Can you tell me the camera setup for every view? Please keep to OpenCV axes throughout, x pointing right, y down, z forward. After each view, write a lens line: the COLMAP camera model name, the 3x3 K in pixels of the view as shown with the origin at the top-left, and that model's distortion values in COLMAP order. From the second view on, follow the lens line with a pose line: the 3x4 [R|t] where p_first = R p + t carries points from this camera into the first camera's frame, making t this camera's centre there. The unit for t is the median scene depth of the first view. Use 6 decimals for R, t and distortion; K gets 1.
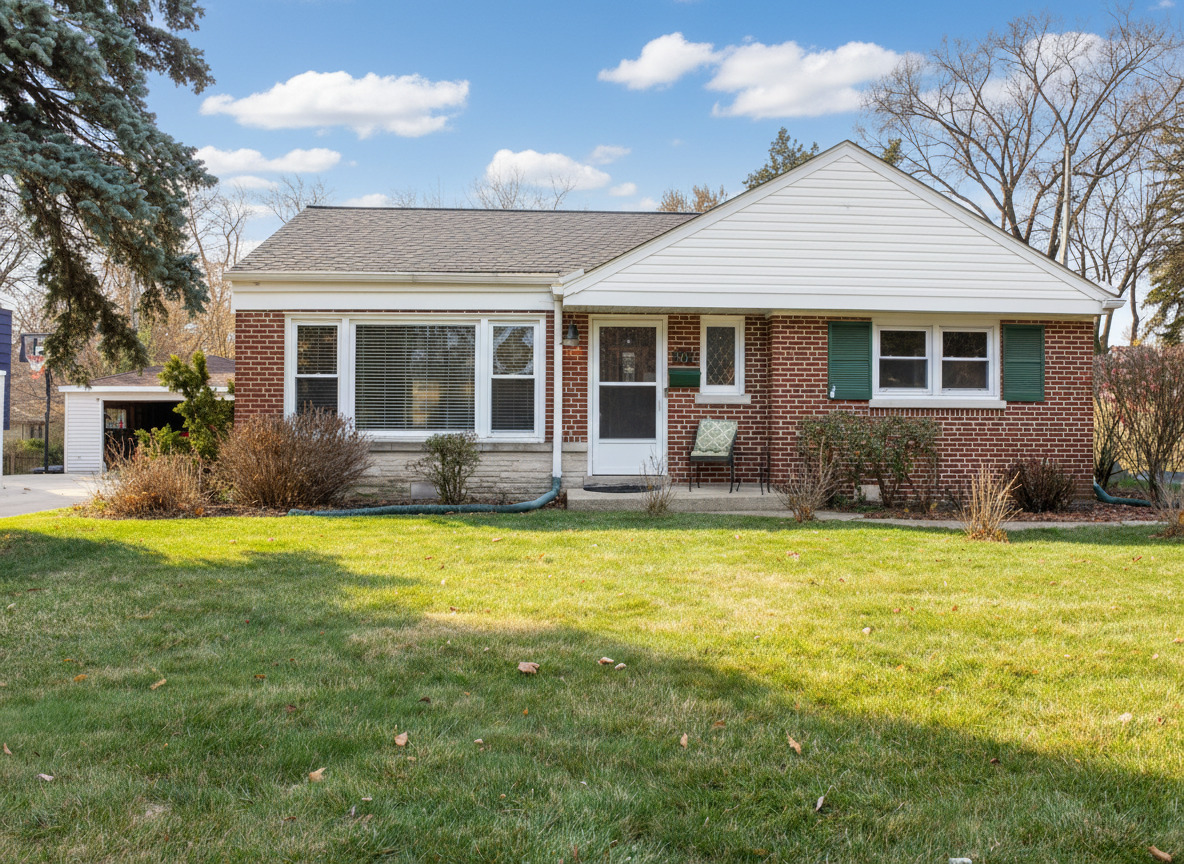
lens RADIAL K [[1023.8, 0, 590.5], [0, 1023.8, 436.1], [0, 0, 1]] dist [-0.079507, -0.000348]
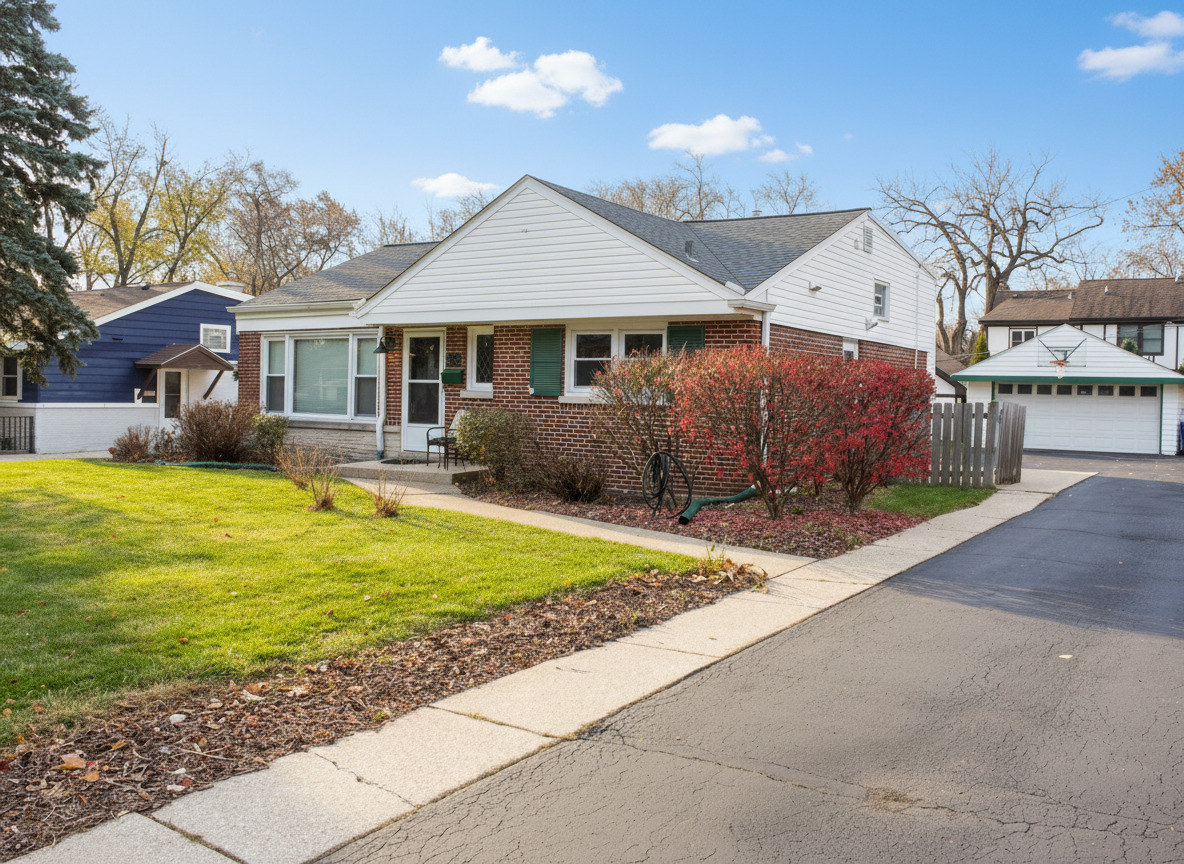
lens RADIAL K [[1023.8, 0, 590.5], [0, 1023.8, 430.3], [0, 0, 1]] dist [-0.079507, -0.000348]
pose [[0.796245, 0.034324, -0.604000, 1.157985], [-0.041365, 0.999142, 0.002248, -0.001303], [0.603559, 0.023195, 0.796981, 0.117182]]
